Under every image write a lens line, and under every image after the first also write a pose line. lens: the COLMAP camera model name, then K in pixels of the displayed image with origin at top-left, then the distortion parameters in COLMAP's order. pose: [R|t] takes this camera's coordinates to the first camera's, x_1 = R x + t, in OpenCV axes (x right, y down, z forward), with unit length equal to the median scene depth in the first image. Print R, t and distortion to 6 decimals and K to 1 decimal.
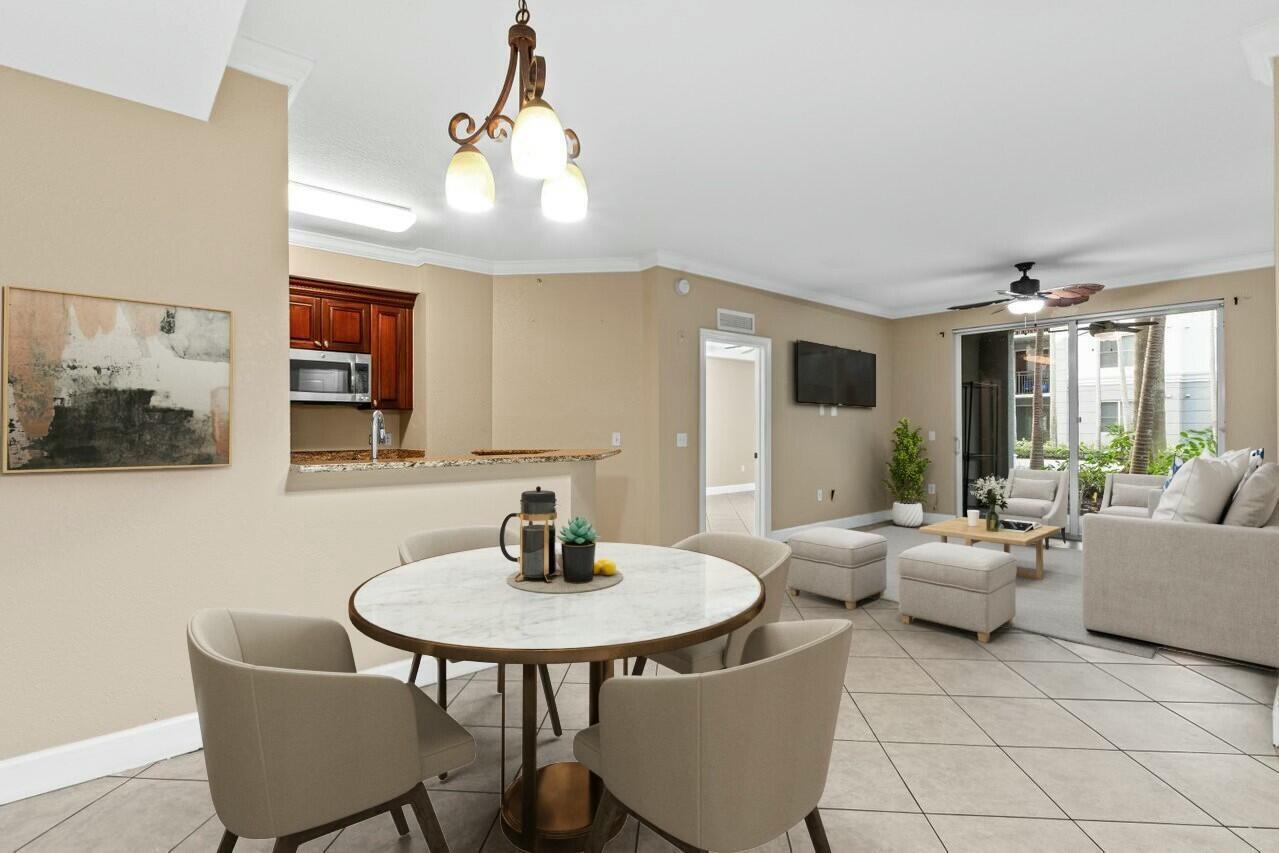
lens RADIAL K [[618.8, 0, 643.6], [0, 618.8, 430.6], [0, 0, 1]] dist [-0.001257, -0.000126]
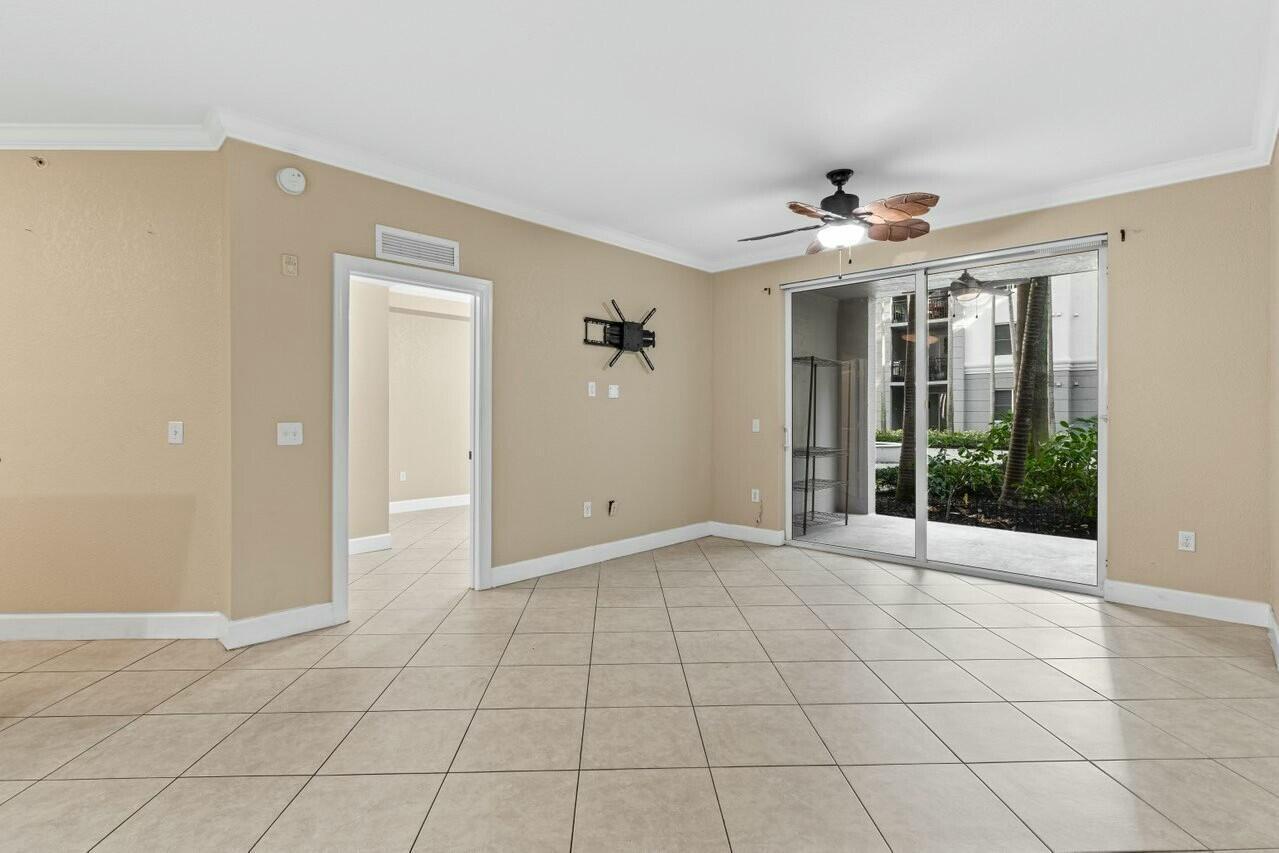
lens RADIAL K [[621.0, 0, 641.7], [0, 621.0, 420.0], [0, 0, 1]] dist [-0.004117, -0.000944]
pose [[0.994217, 0.001959, 0.107373, 0.269993], [-0.002306, 0.999993, 0.003103, -0.000431], [-0.107366, -0.003332, 0.994214, 0.285193]]
